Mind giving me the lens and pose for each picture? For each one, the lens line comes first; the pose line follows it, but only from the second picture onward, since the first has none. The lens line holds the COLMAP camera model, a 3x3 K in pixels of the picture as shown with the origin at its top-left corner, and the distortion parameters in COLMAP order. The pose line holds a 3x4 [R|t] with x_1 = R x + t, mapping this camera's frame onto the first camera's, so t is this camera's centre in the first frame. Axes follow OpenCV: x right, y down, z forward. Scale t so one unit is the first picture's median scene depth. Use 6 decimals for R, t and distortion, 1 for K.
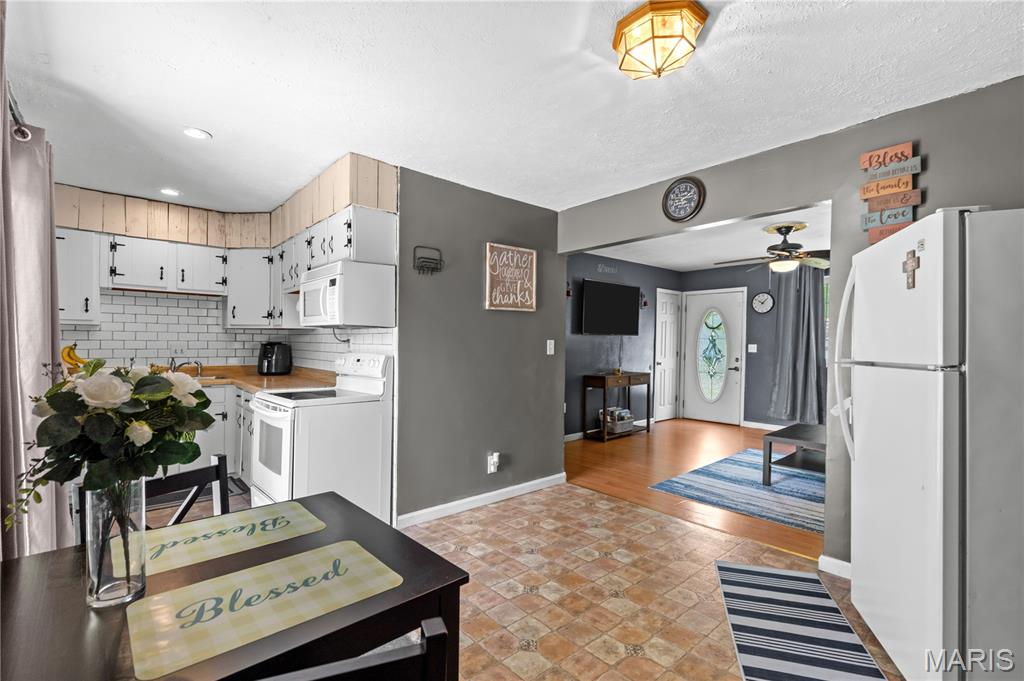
lens RADIAL K [[466.6, 0, 519.6], [0, 466.6, 350.0], [0, 0, 1]] dist [-0.002648, -0.000313]
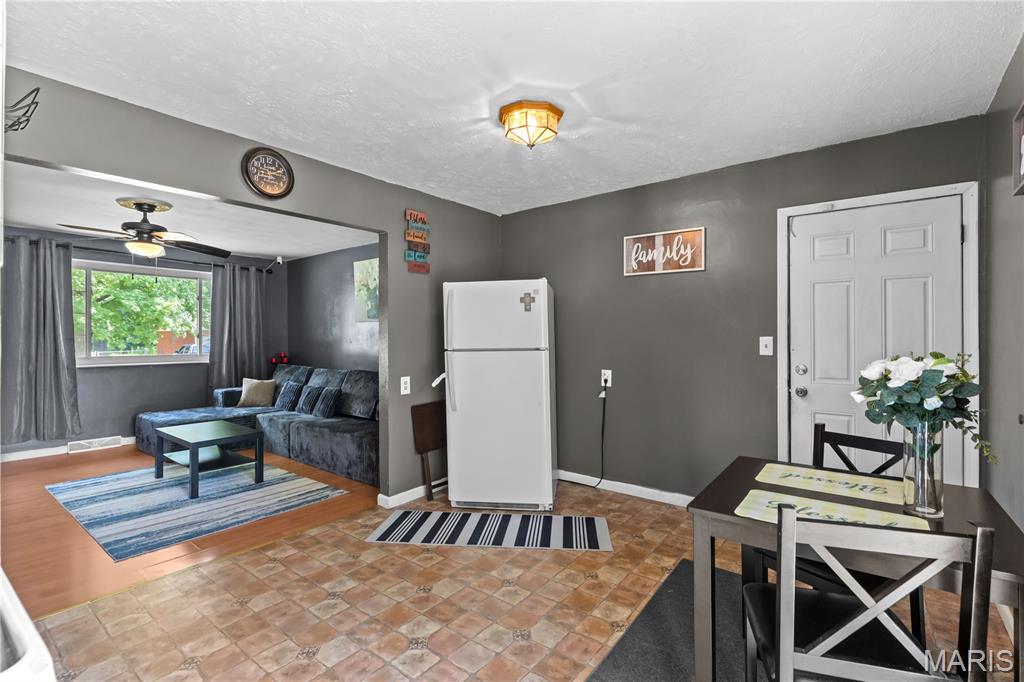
lens RADIAL K [[466.4, 0, 514.5], [0, 466.4, 342.0], [0, 0, 1]] dist [-0.002261, -0.000523]
pose [[-0.177214, -0.016144, 0.984040, -0.580321], [0.019059, 0.999622, 0.019832, -0.018562], [-0.983988, 0.022270, -0.176839, 0.703068]]
